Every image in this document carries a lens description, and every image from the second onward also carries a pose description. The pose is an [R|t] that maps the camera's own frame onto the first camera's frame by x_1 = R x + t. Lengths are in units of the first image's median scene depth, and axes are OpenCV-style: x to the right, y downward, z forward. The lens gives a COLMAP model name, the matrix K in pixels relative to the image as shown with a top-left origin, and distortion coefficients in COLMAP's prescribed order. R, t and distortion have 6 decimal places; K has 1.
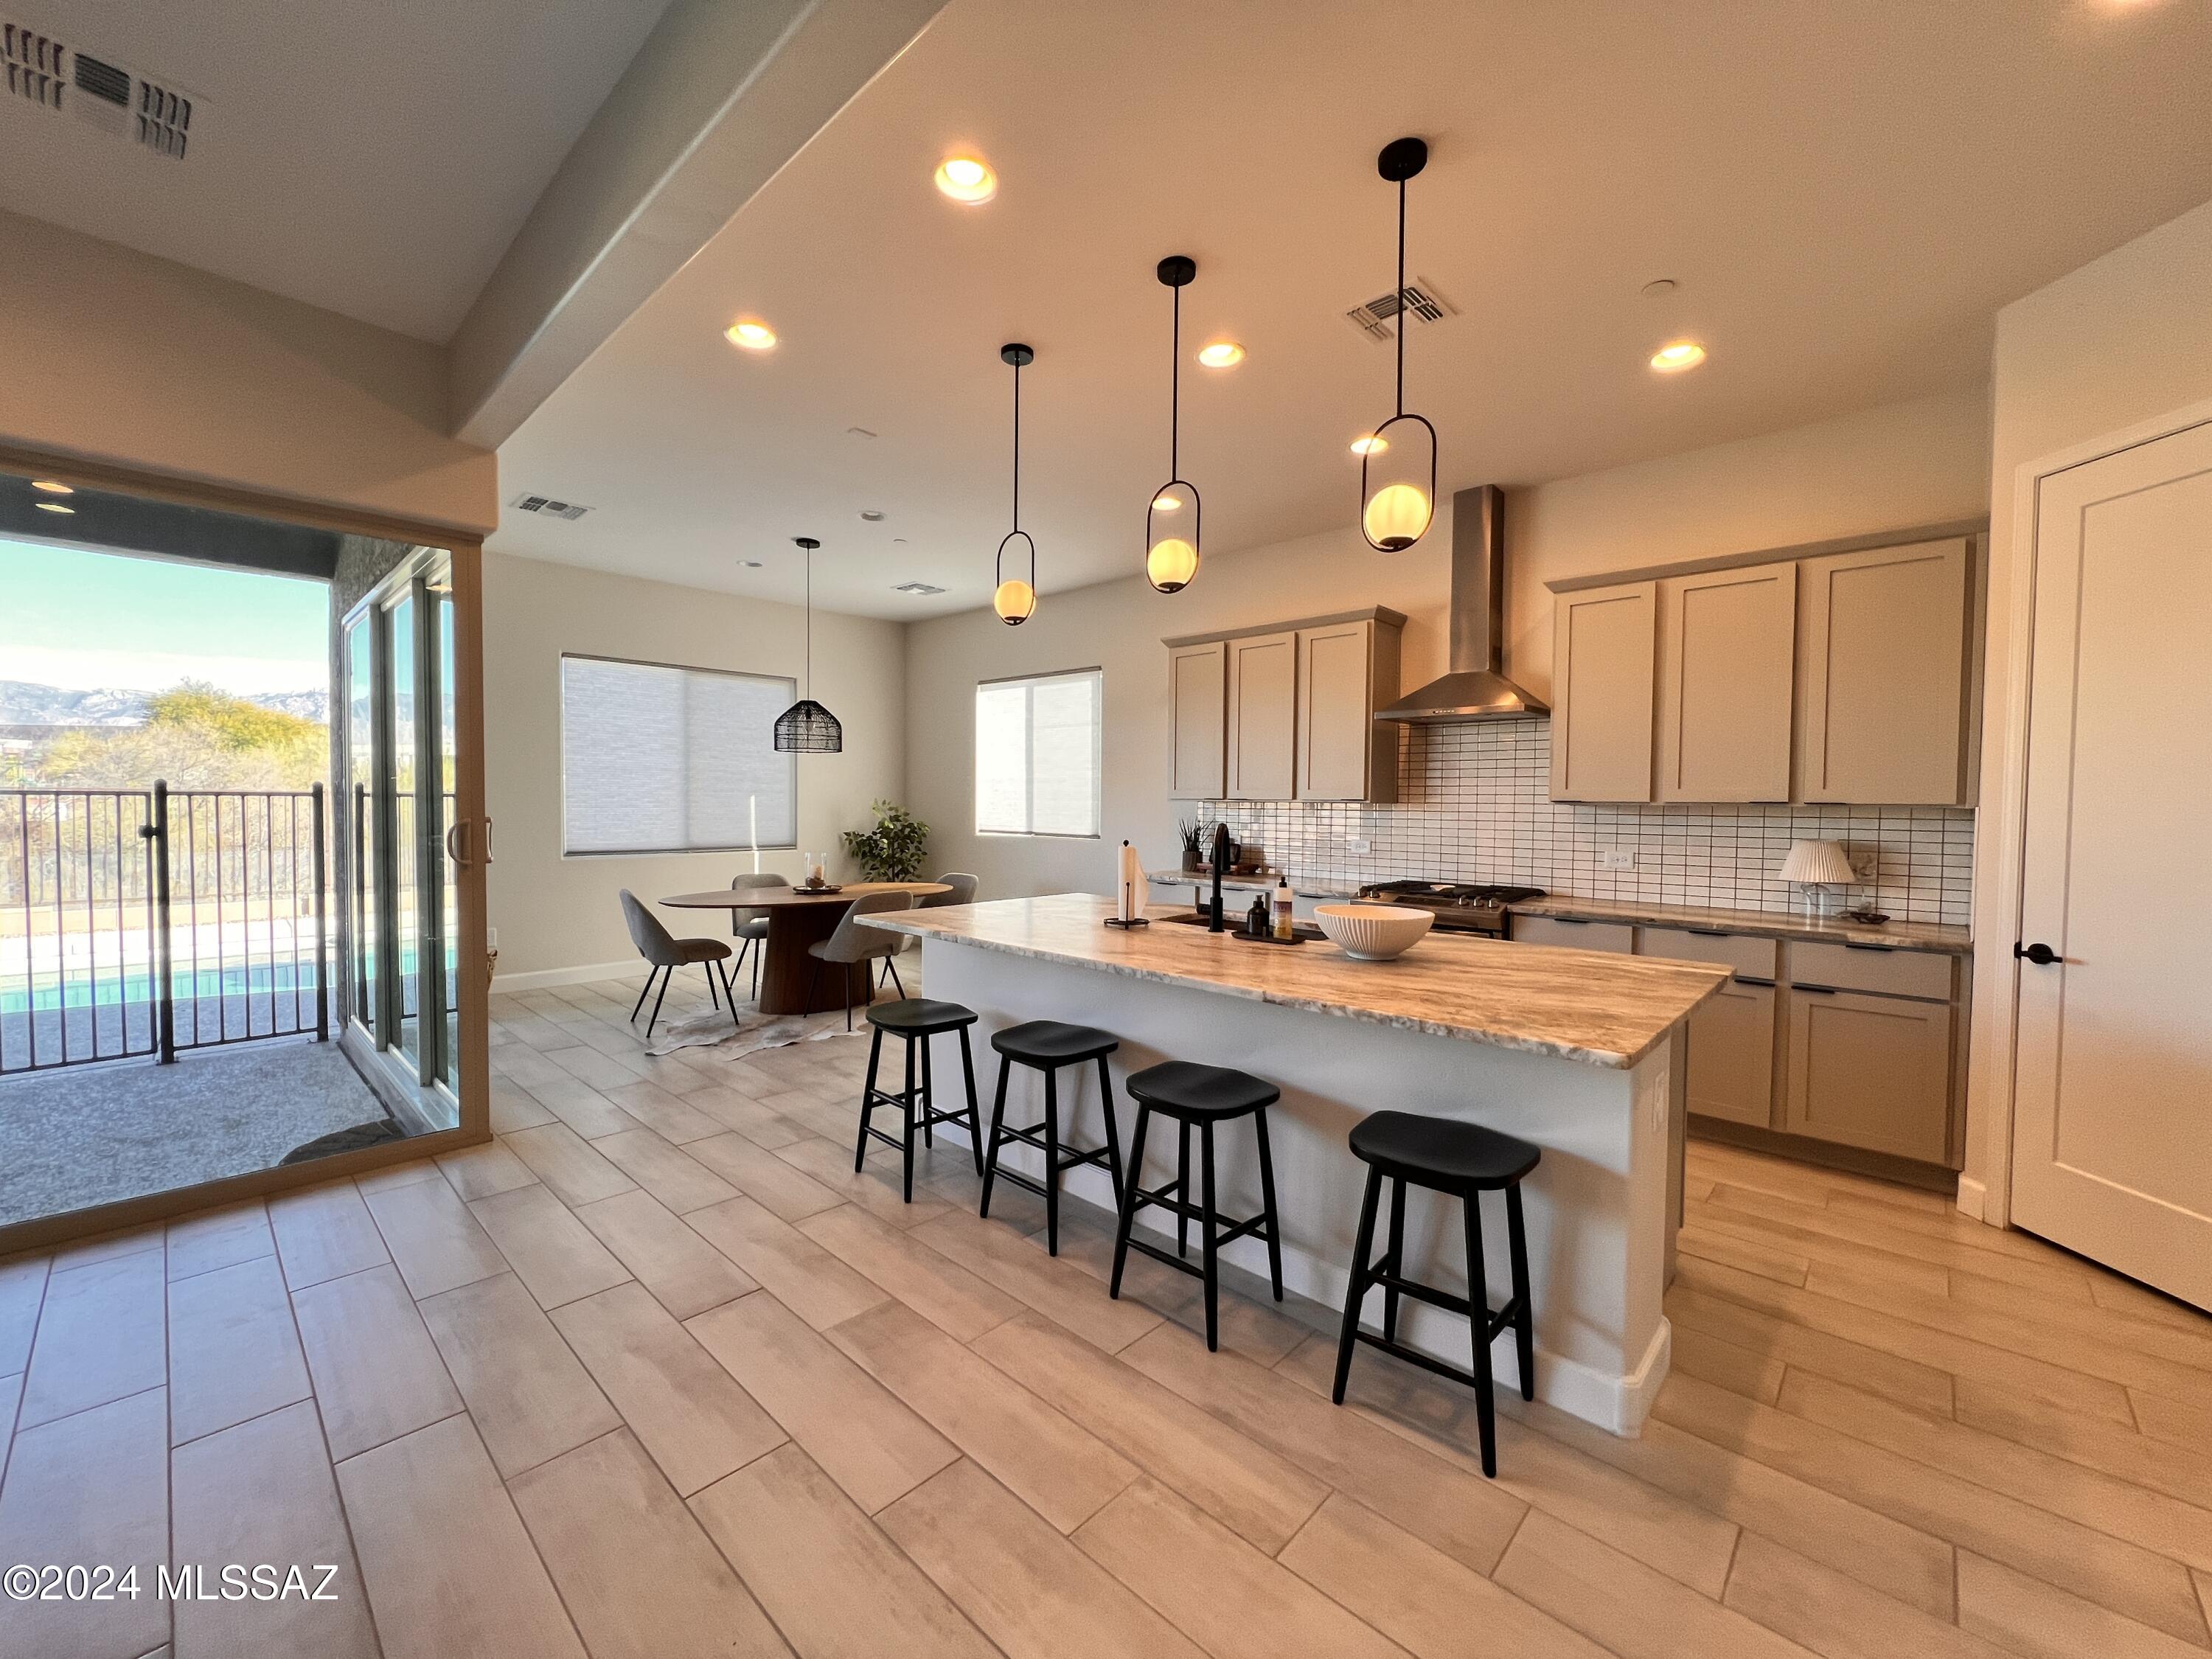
lens RADIAL K [[884.2, 0, 1101.8], [0, 884.2, 828.6], [0, 0, 1]] dist [0.000709, -0.000209]
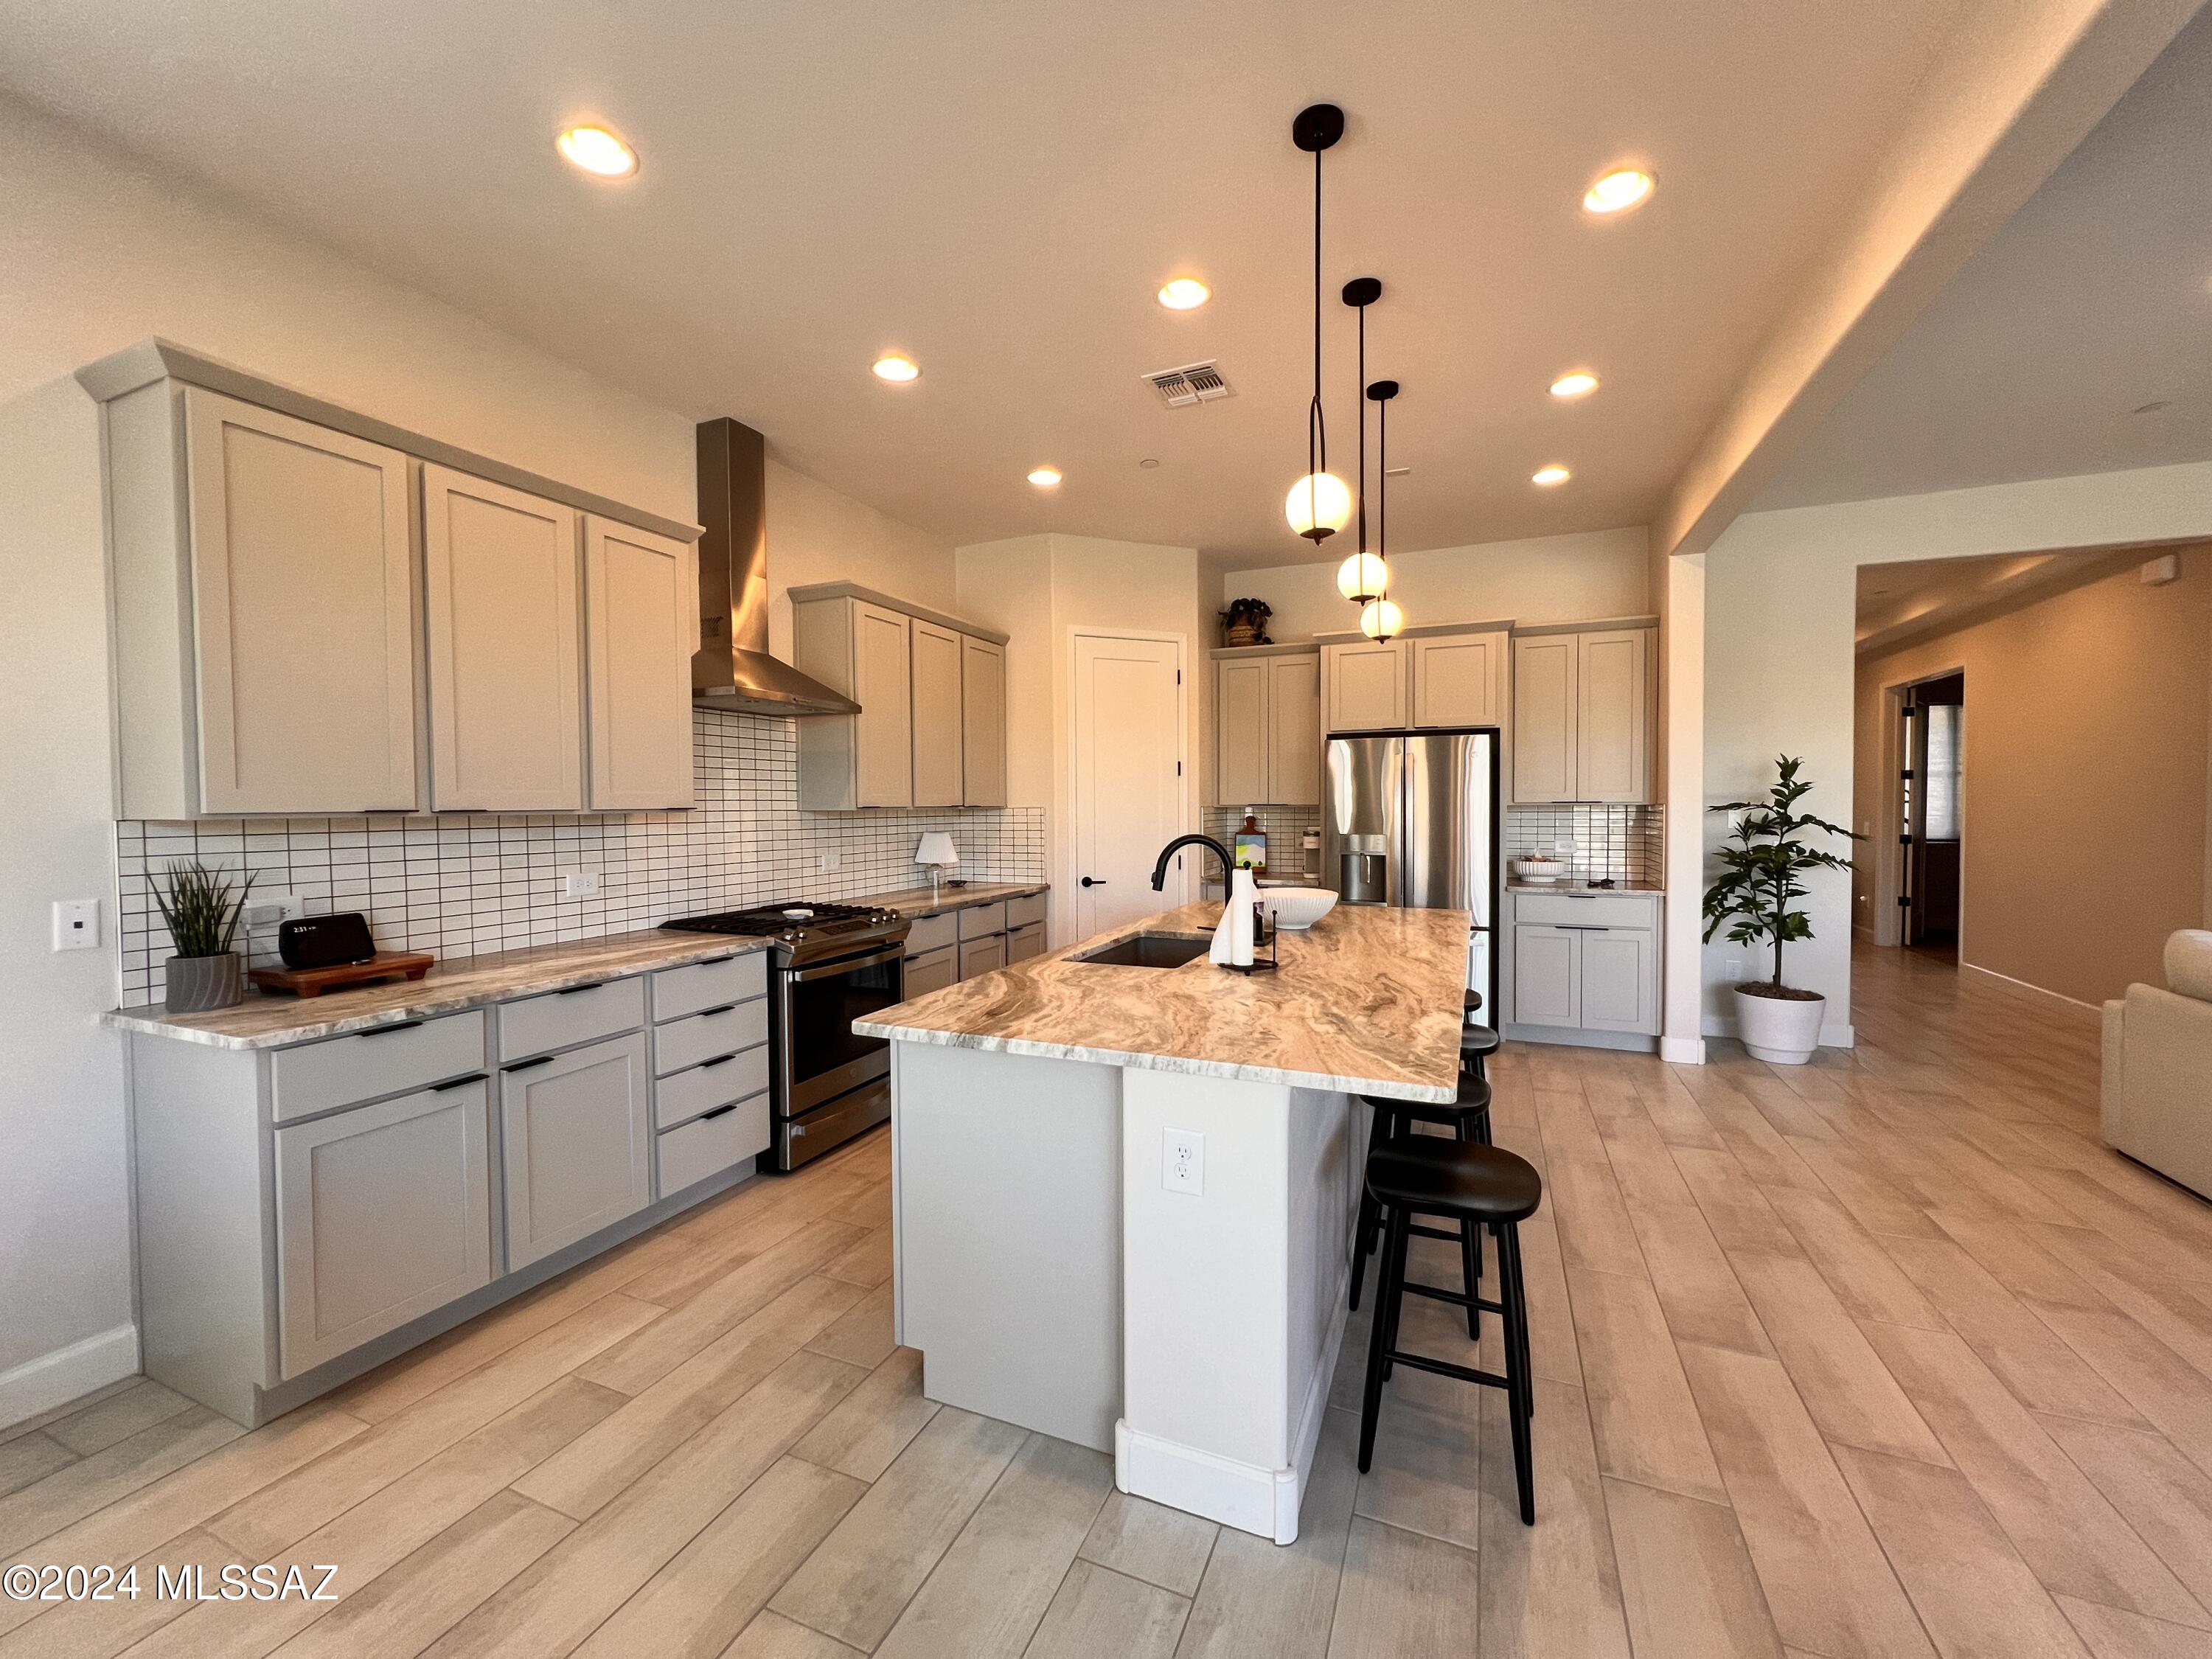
lens RADIAL K [[884.7, 0, 1101.1], [0, 884.7, 827.4], [0, 0, 1]] dist [-0.002224, 0.000139]
pose [[-0.340443, -0.030874, 0.939758, -0.440691], [0.034071, 0.998399, 0.045143, -0.037127], [-0.939648, 0.047387, -0.338847, 0.920213]]
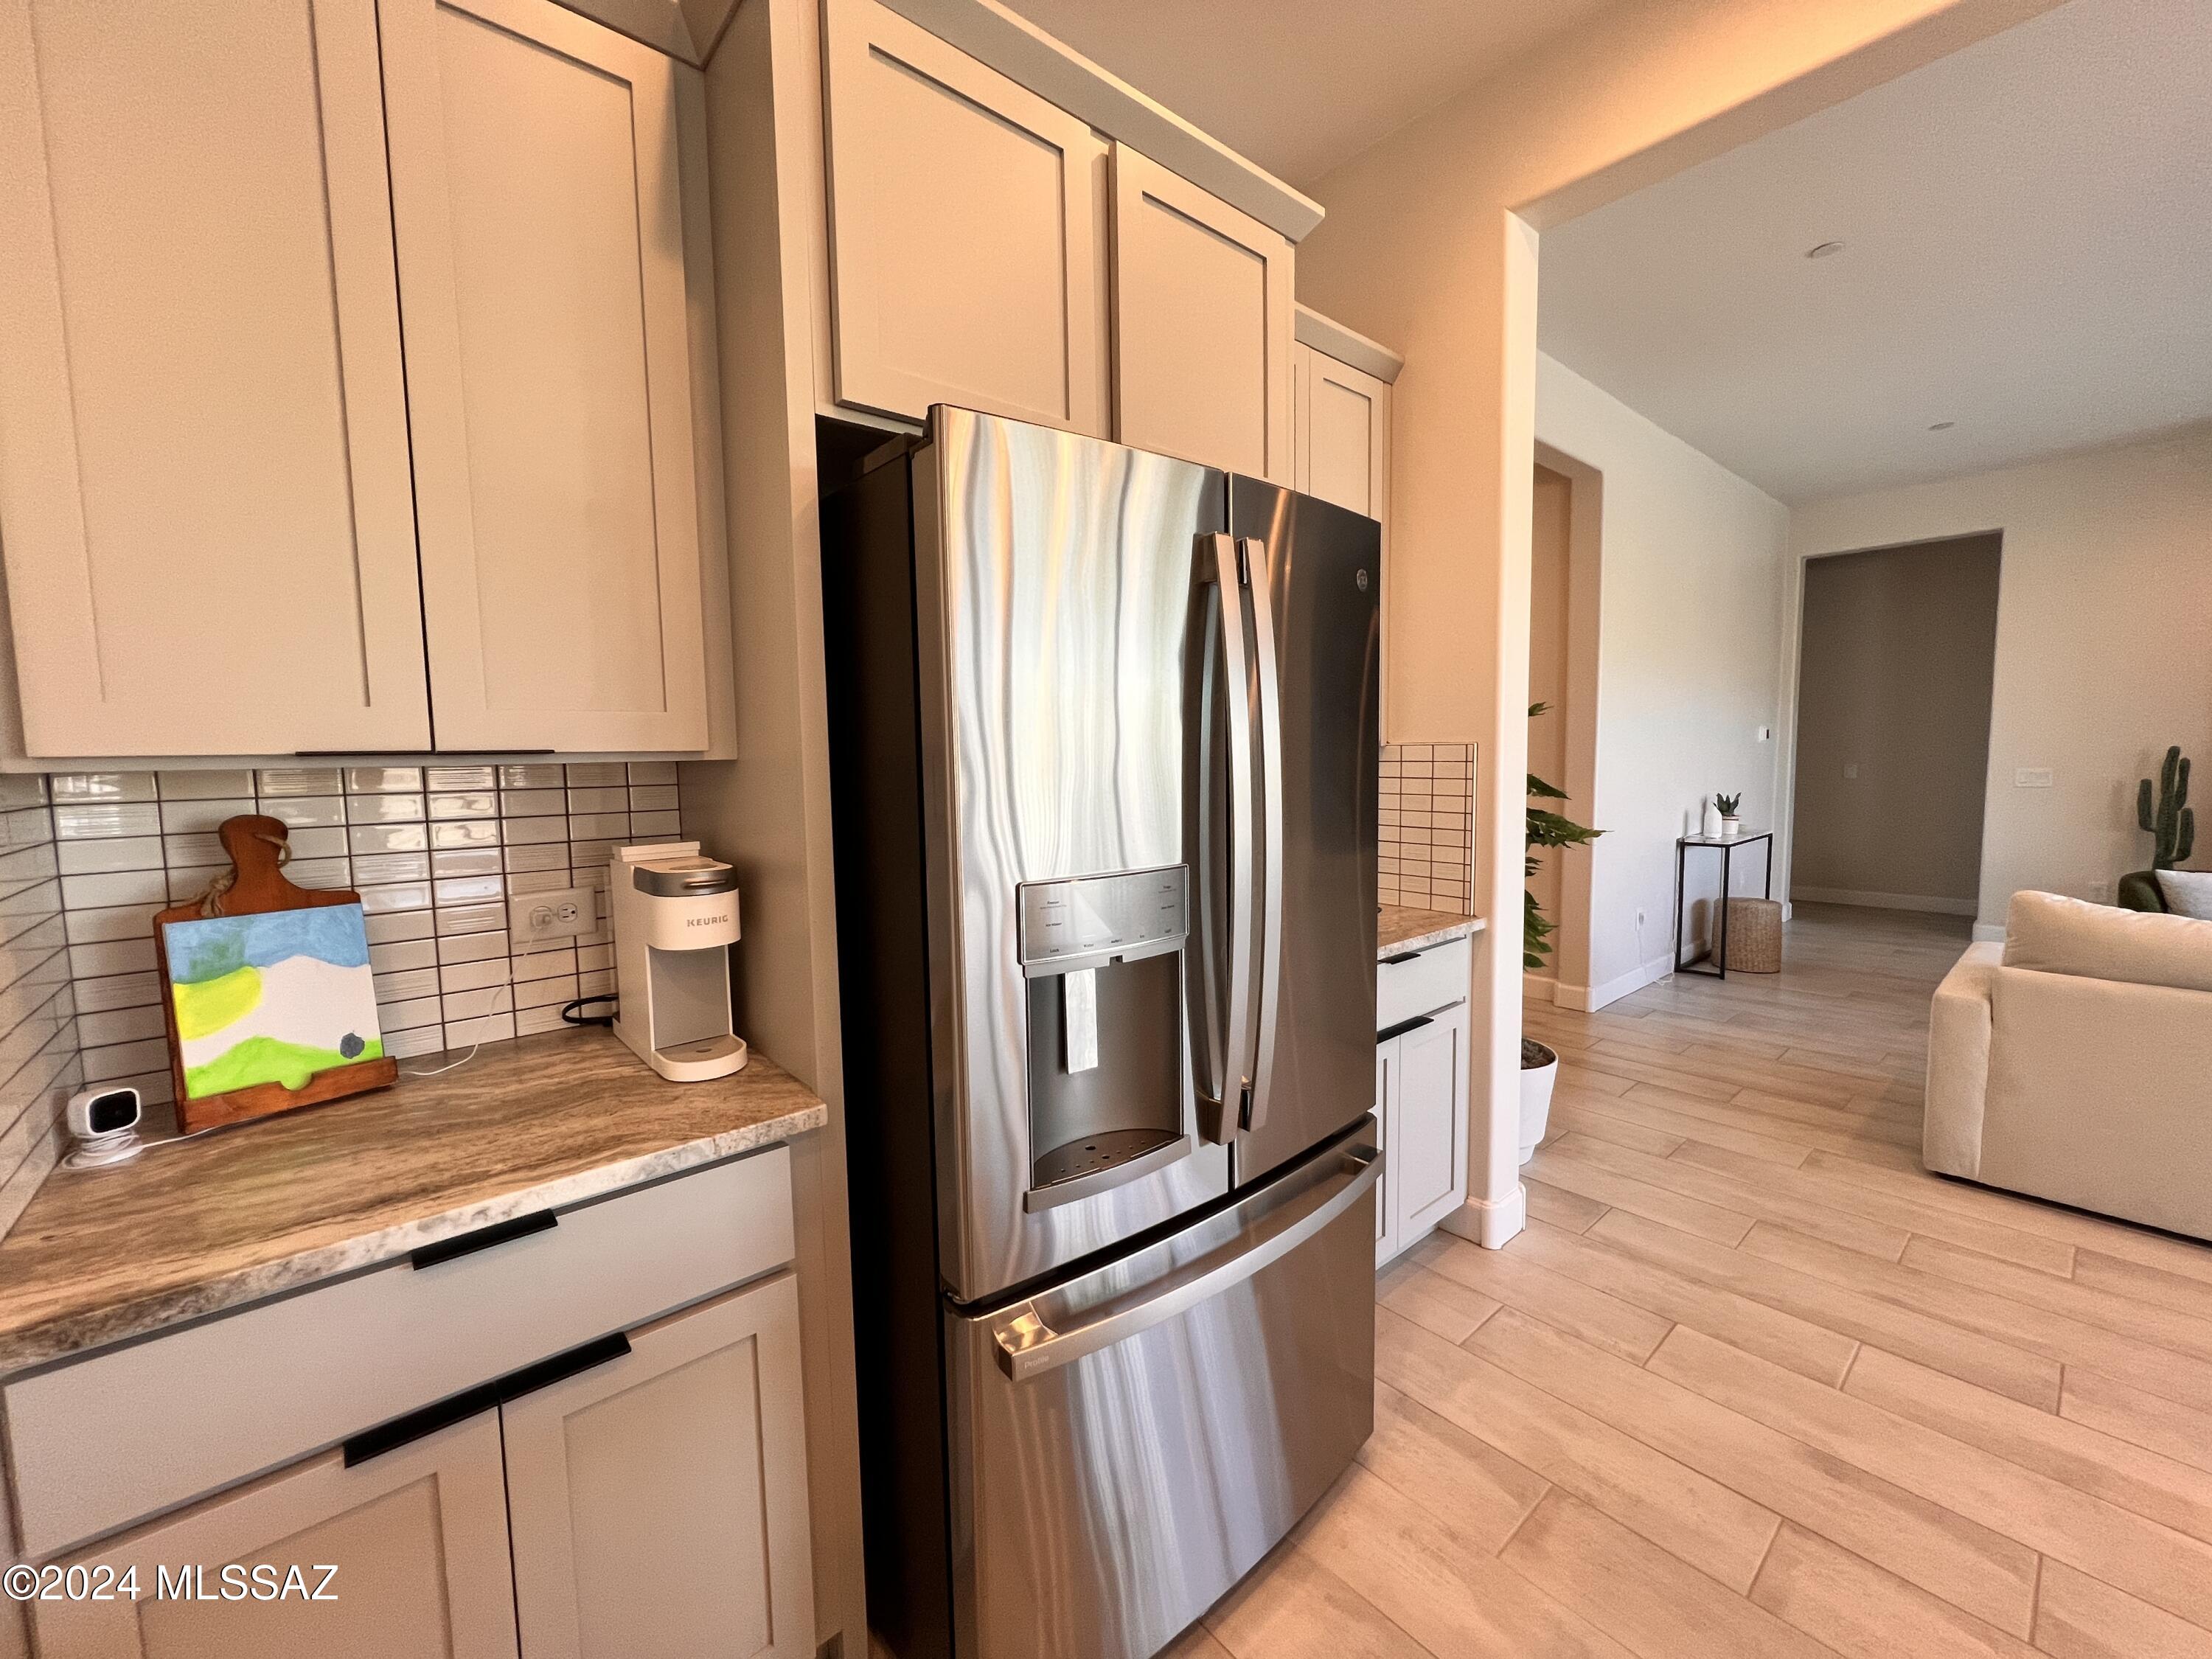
lens RADIAL K [[887.7, 0, 1103.2], [0, 887.7, 826.8], [0, 0, 1]] dist [-0.000995, 0.000516]
pose [[-0.994433, 0.000023, 0.105372, 0.407148], [0.012583, 0.992871, 0.118526, -0.013077], [-0.104618, 0.119193, -0.987344, 0.512696]]
